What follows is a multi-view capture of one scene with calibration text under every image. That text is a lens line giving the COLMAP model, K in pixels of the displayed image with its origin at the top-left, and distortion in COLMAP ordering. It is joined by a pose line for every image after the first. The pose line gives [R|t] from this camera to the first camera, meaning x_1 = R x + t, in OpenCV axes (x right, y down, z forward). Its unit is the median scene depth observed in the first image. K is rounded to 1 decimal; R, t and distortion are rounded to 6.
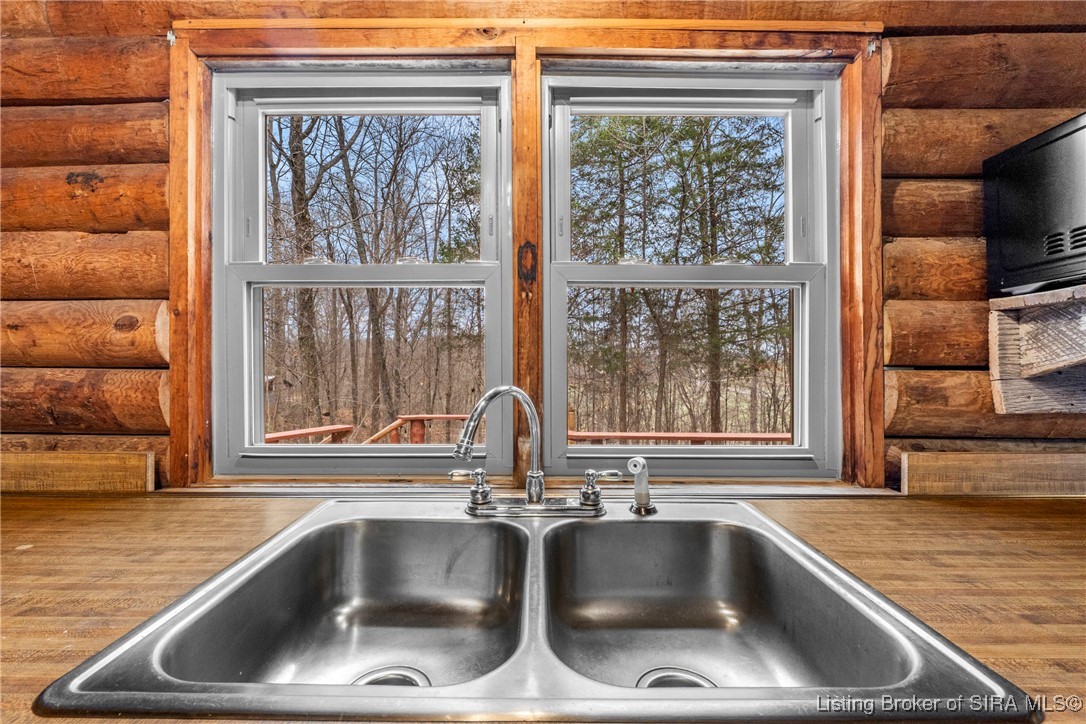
lens RADIAL K [[475.4, 0, 543.0], [0, 475.4, 362.0], [0, 0, 1]] dist [0.001271, 0.000323]
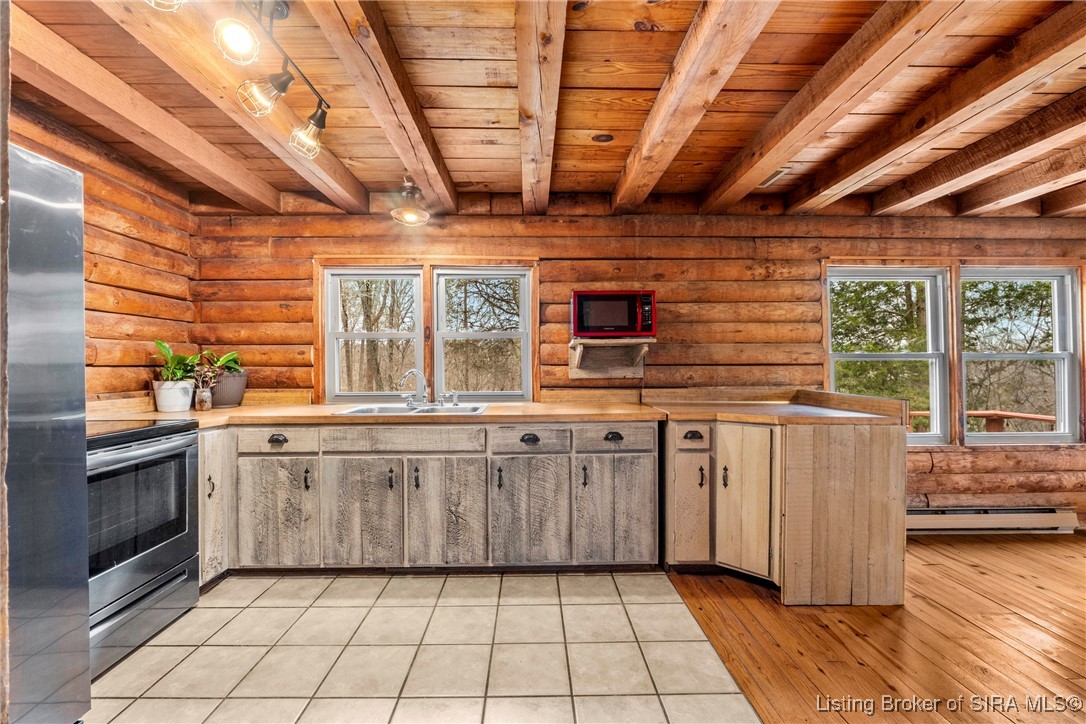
lens RADIAL K [[475.4, 0, 543.0], [0, 475.4, 362.0], [0, 0, 1]] dist [0.001271, 0.000323]
pose [[0.999903, -0.005929, 0.012630, 0.688248], [0.006048, 0.999938, -0.009382, 0.020968], [-0.012574, 0.009457, 0.999876, -2.149110]]
